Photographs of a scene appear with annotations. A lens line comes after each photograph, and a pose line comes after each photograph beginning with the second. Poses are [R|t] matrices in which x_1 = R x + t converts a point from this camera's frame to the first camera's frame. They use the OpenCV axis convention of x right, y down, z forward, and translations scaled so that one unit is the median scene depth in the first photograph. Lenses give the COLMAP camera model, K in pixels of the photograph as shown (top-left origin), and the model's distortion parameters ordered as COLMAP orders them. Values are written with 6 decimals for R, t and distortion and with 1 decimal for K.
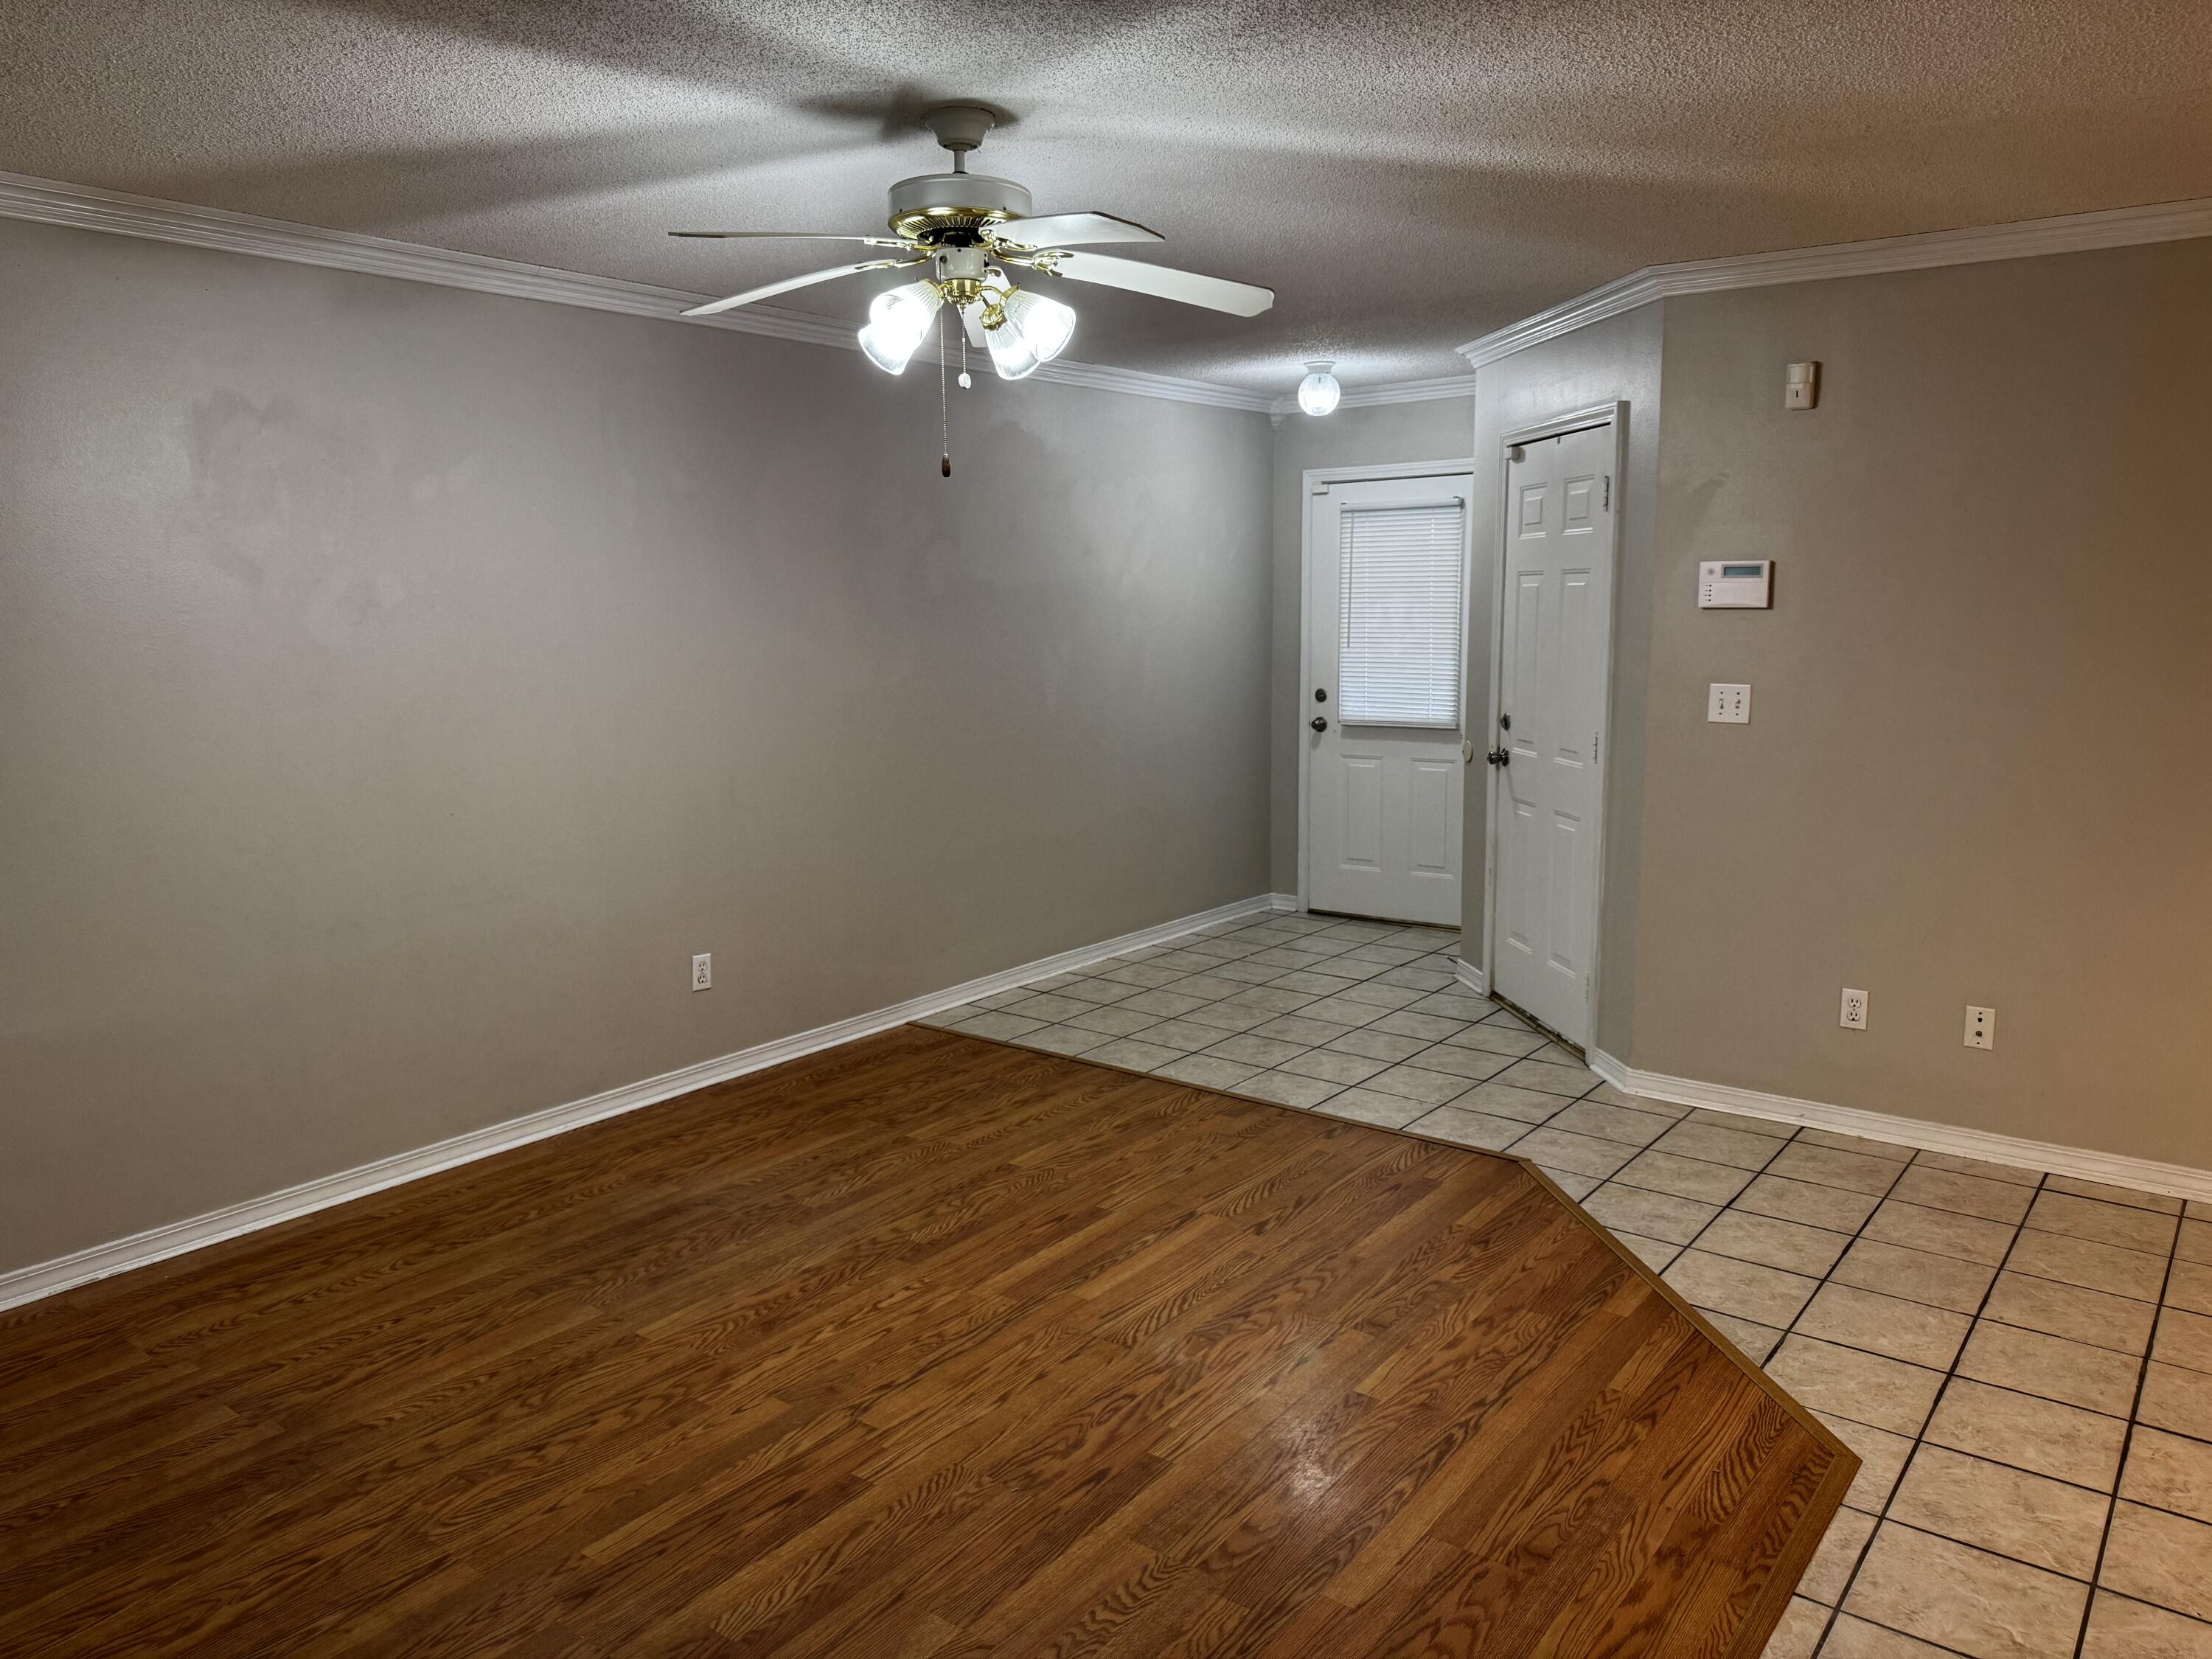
lens RADIAL K [[1563.4, 0, 1103.2], [0, 1563.4, 832.5], [0, 0, 1]] dist [0.123006, -0.148514]
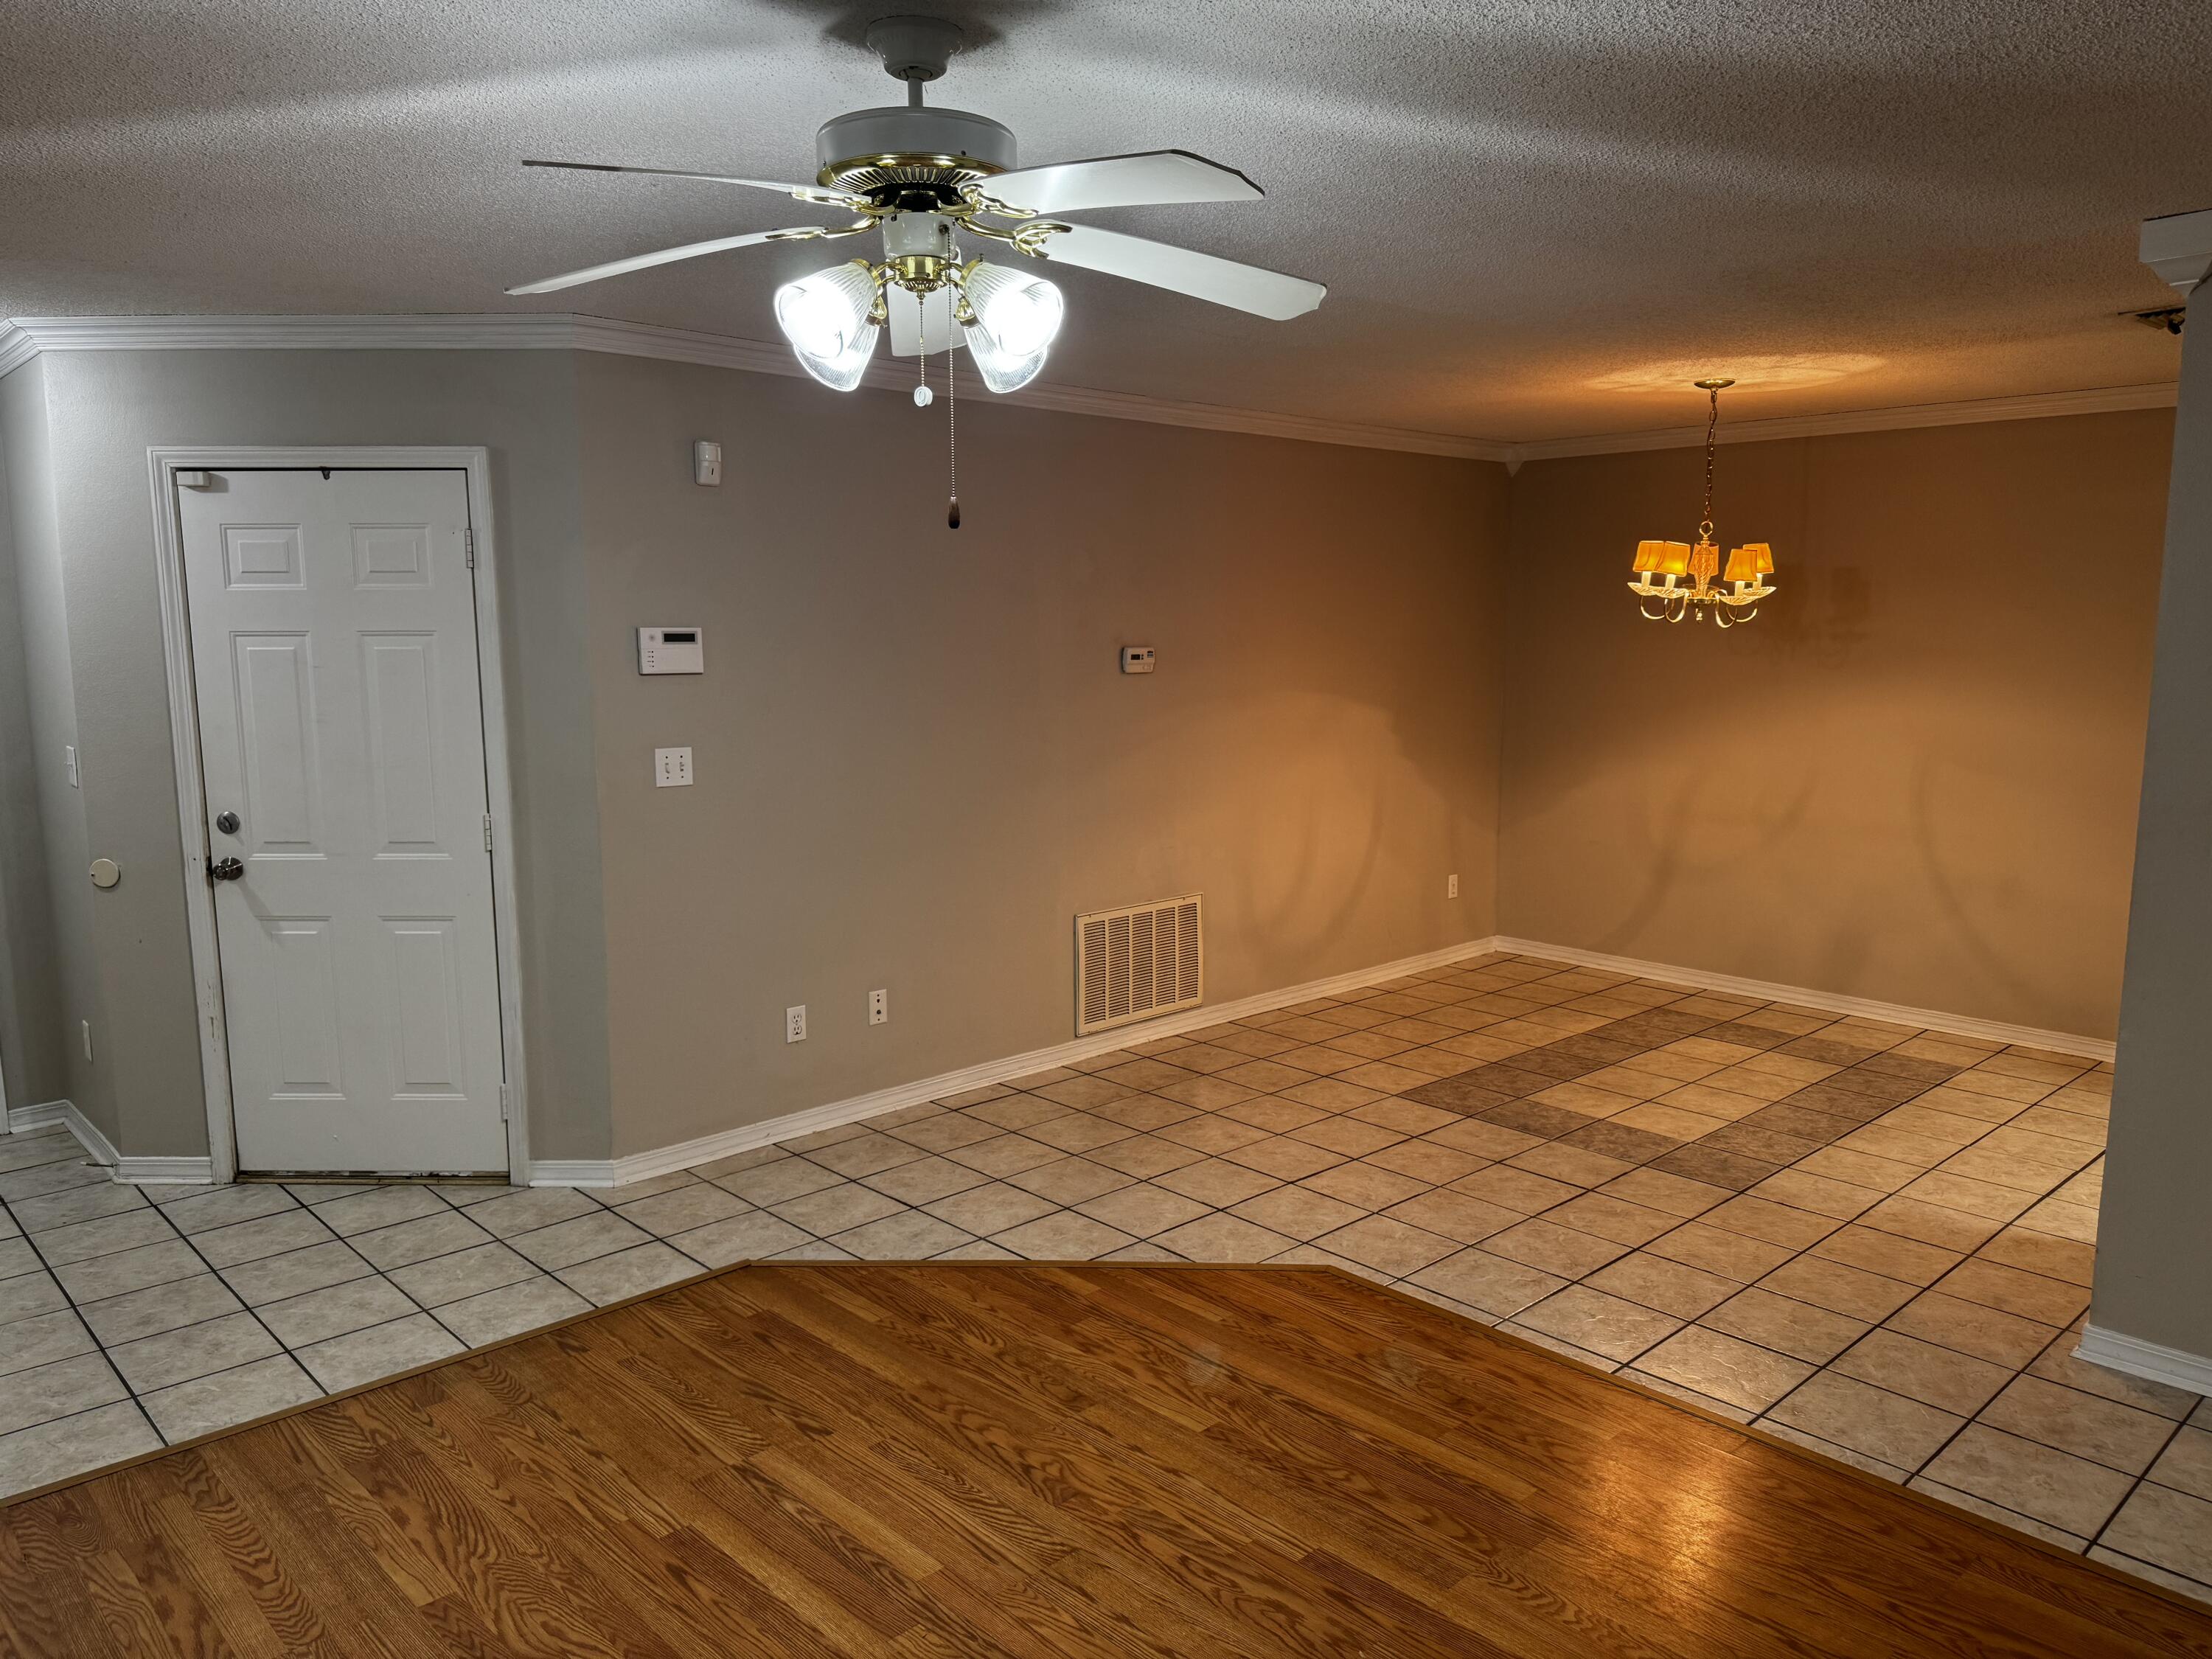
lens RADIAL K [[1563.4, 0, 1103.2], [0, 1563.4, 832.5], [0, 0, 1]] dist [0.123006, -0.148514]
pose [[0.165667, -0.128958, 0.977714, -0.706003], [0.153775, 0.982665, 0.103555, -0.130660], [-0.974119, 0.133192, 0.182626, 0.708258]]
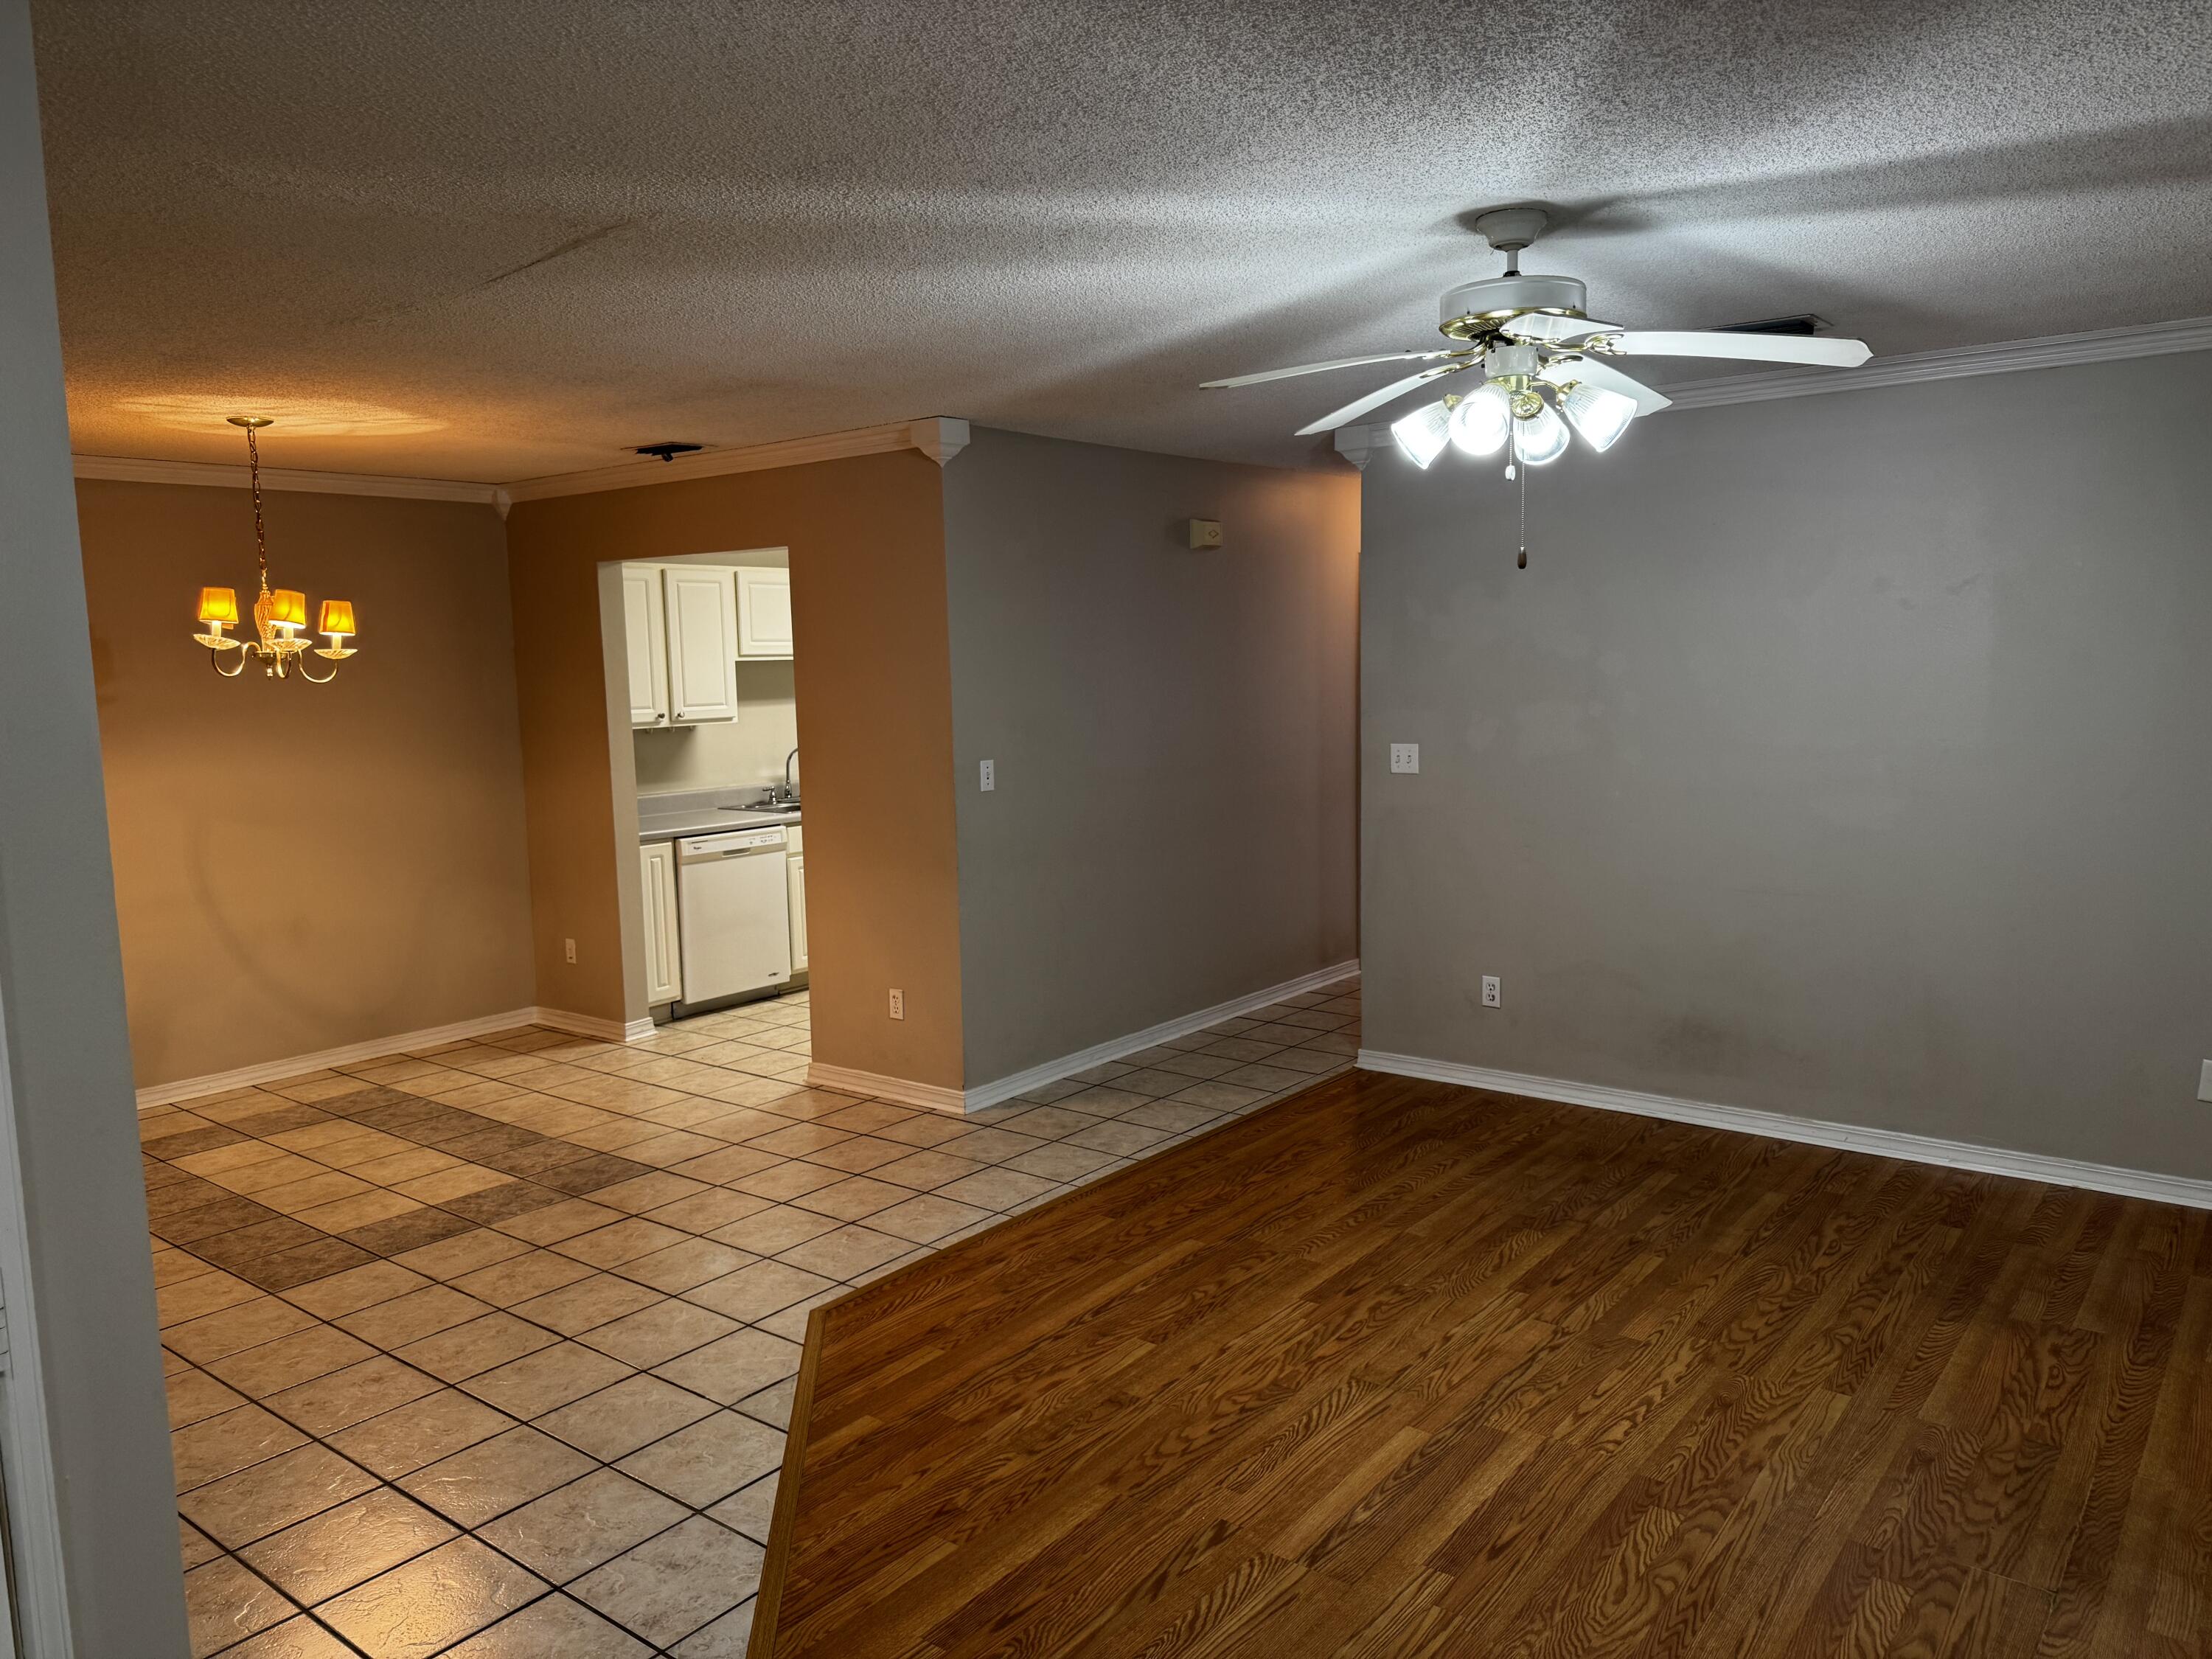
lens RADIAL K [[1563.4, 0, 1103.2], [0, 1563.4, 832.5], [0, 0, 1]] dist [0.123006, -0.148514]
pose [[-0.999282, 0.030950, 0.021875, 0.138375], [0.035653, 0.963422, 0.265607, -0.299350], [-0.012854, 0.266196, -0.963833, 1.778106]]
